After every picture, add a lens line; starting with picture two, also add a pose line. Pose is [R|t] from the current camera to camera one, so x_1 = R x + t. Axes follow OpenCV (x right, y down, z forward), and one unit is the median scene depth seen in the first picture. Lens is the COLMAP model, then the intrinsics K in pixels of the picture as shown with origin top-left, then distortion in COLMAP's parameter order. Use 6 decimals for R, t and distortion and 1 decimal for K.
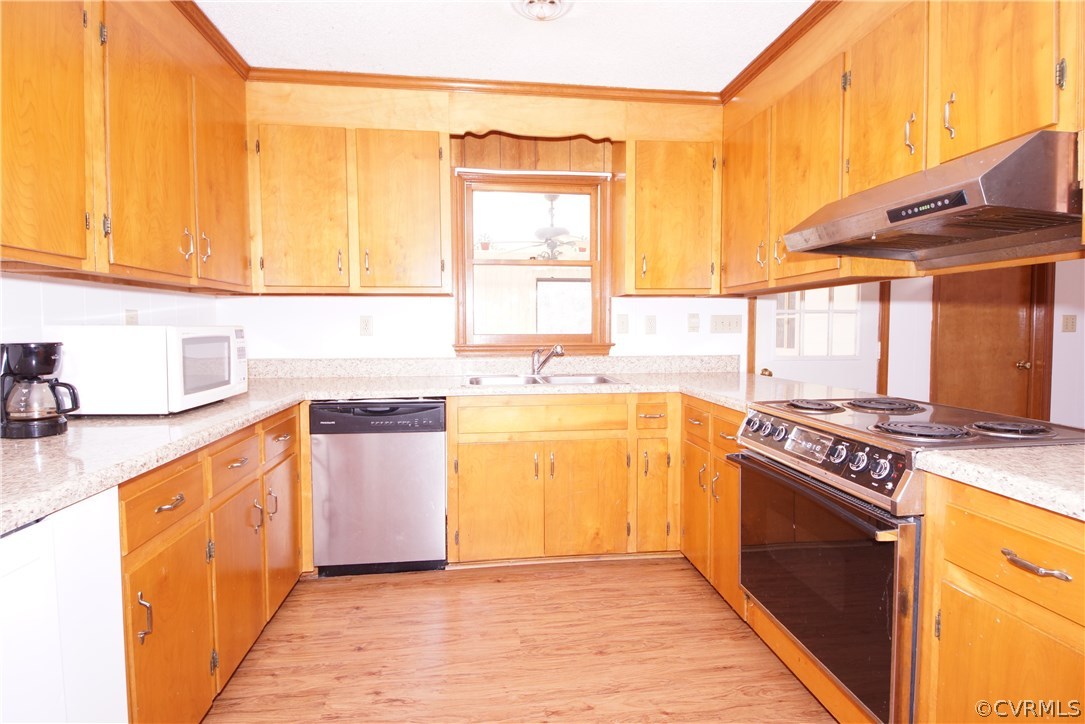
lens RADIAL K [[528.8, 0, 539.7], [0, 528.8, 359.7], [0, 0, 1]] dist [0.001472, -0.017461]
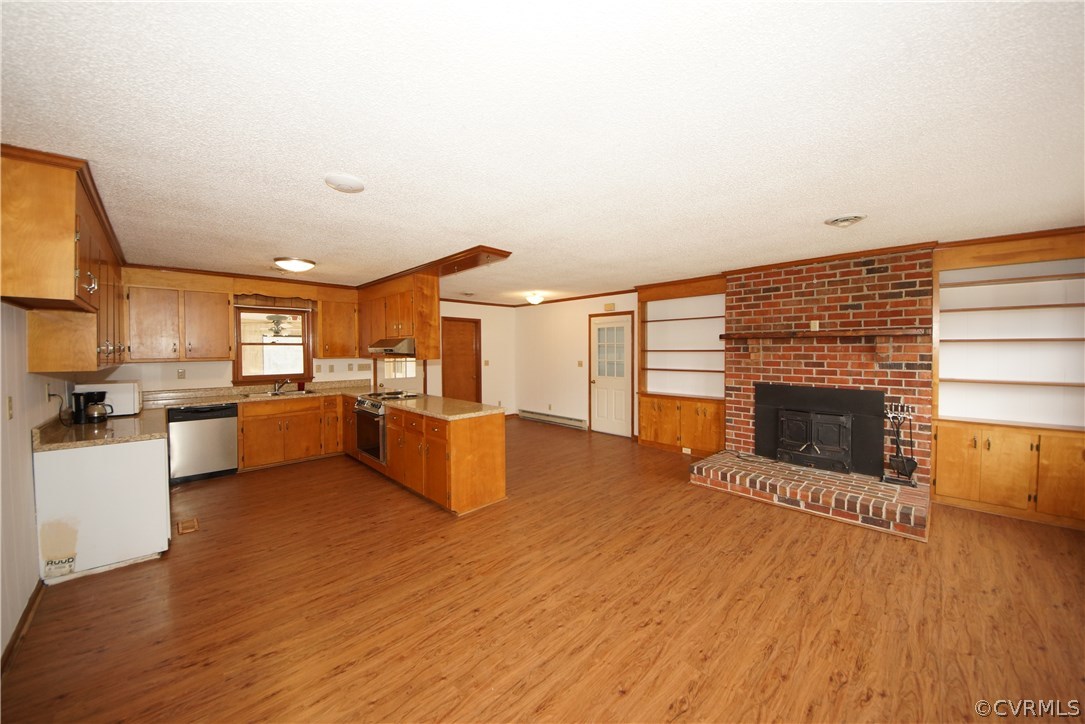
lens RADIAL K [[388.3, 0, 539.1], [0, 388.3, 355.4], [0, 0, 1]] dist [0.025382, -0.018137]
pose [[0.796850, -0.010114, 0.604092, -0.147045], [0.035751, 0.998897, -0.030434, -0.044396], [-0.603118, 0.045848, 0.796333, -1.280385]]
